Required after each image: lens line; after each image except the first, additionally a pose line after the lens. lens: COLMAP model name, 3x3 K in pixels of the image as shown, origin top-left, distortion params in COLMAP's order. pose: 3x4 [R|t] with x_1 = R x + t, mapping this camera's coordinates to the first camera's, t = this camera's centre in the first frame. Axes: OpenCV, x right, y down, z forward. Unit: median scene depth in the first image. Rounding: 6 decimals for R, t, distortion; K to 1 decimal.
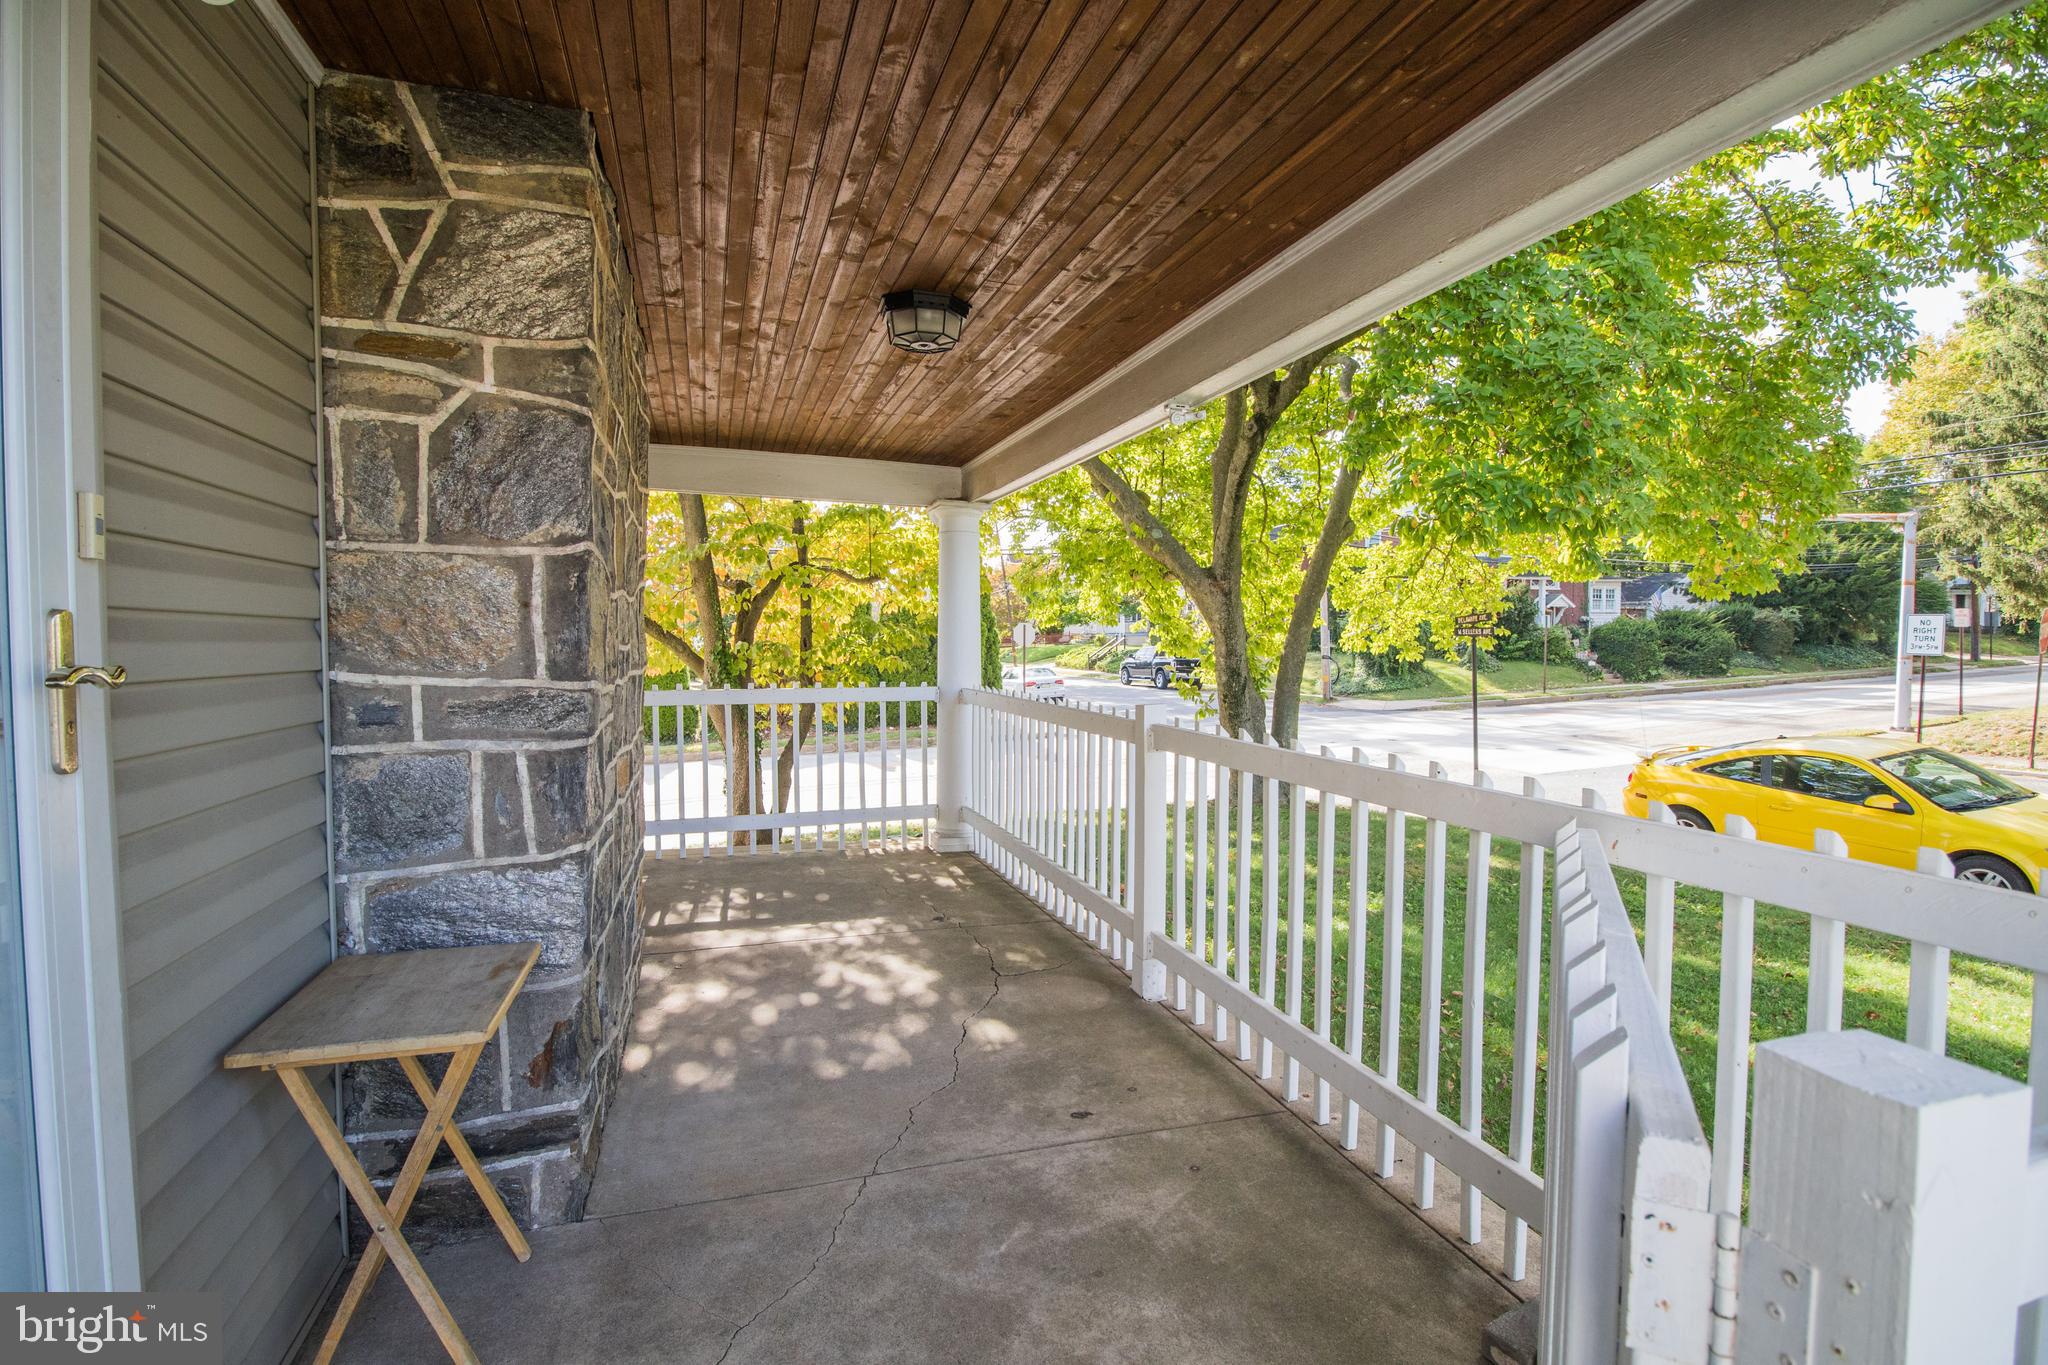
lens RADIAL K [[946.1, 0, 1024.3], [0, 946.1, 674.7], [0, 0, 1]] dist [-0.000068, -0.012113]
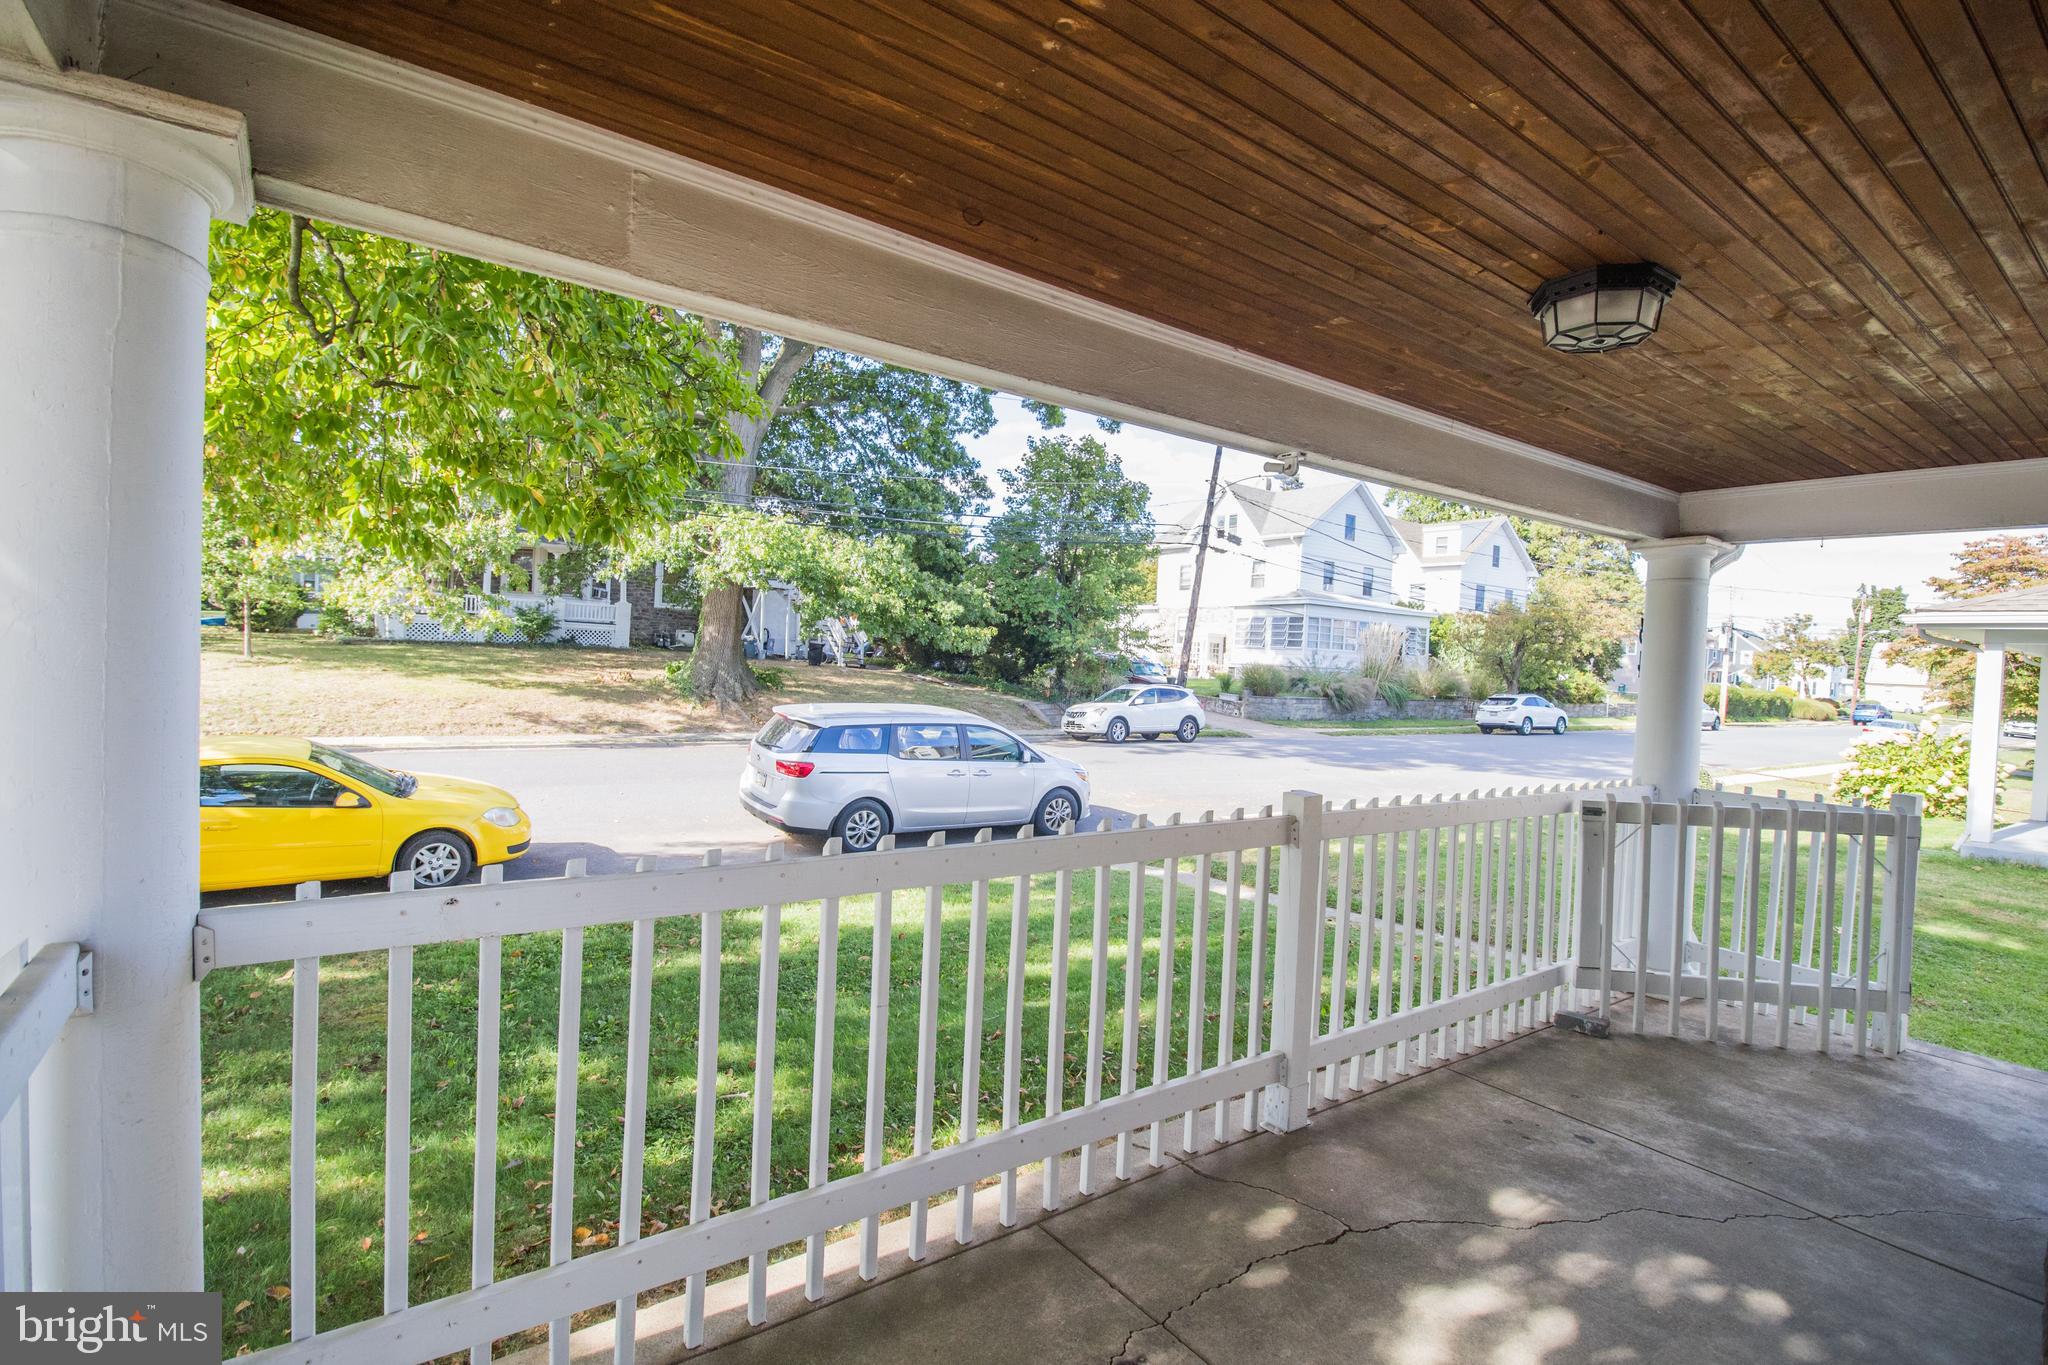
lens RADIAL K [[946.1, 0, 1024.3], [0, 946.1, 674.7], [0, 0, 1]] dist [-0.000068, -0.012113]
pose [[-0.295486, -0.037224, 0.954622, -0.723892], [-0.014316, 0.999301, 0.034535, -0.124214], [-0.955240, -0.003461, -0.295812, 1.753239]]
